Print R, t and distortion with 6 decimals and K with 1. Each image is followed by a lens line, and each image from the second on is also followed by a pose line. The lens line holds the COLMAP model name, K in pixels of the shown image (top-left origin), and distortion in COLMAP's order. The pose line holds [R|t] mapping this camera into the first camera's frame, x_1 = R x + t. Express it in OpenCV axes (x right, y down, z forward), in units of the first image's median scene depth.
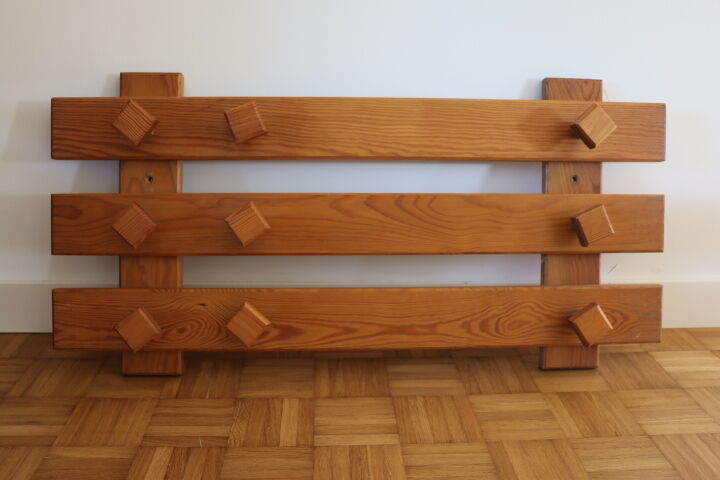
lens RADIAL K [[659.0, 0, 360.0], [0, 659.0, 240.0], [0, 0, 1]] dist [-0.003337, 0.004060]
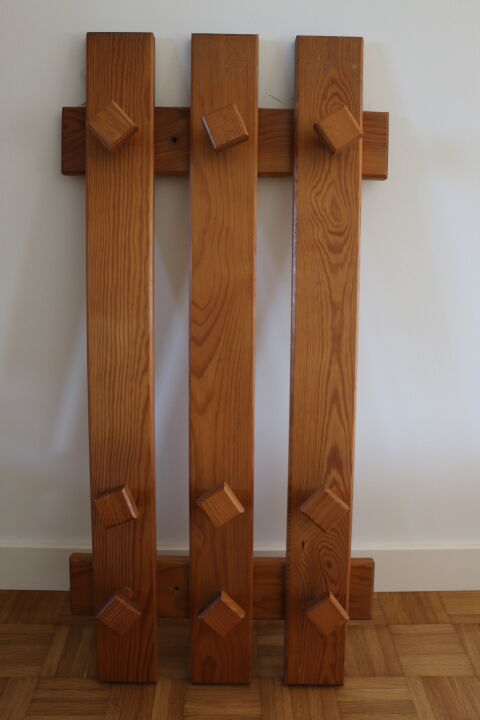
lens RADIAL K [[659.0, 0, 240.0], [0, 659.0, 360.0], [0, 0, 1]] dist [-0.003337, 0.004060]
pose [[0.011669, -0.986551, -0.163040, 0.184257], [0.999120, 0.018072, -0.037847, 0.036427], [0.040285, -0.162455, 0.985893, 0.080205]]
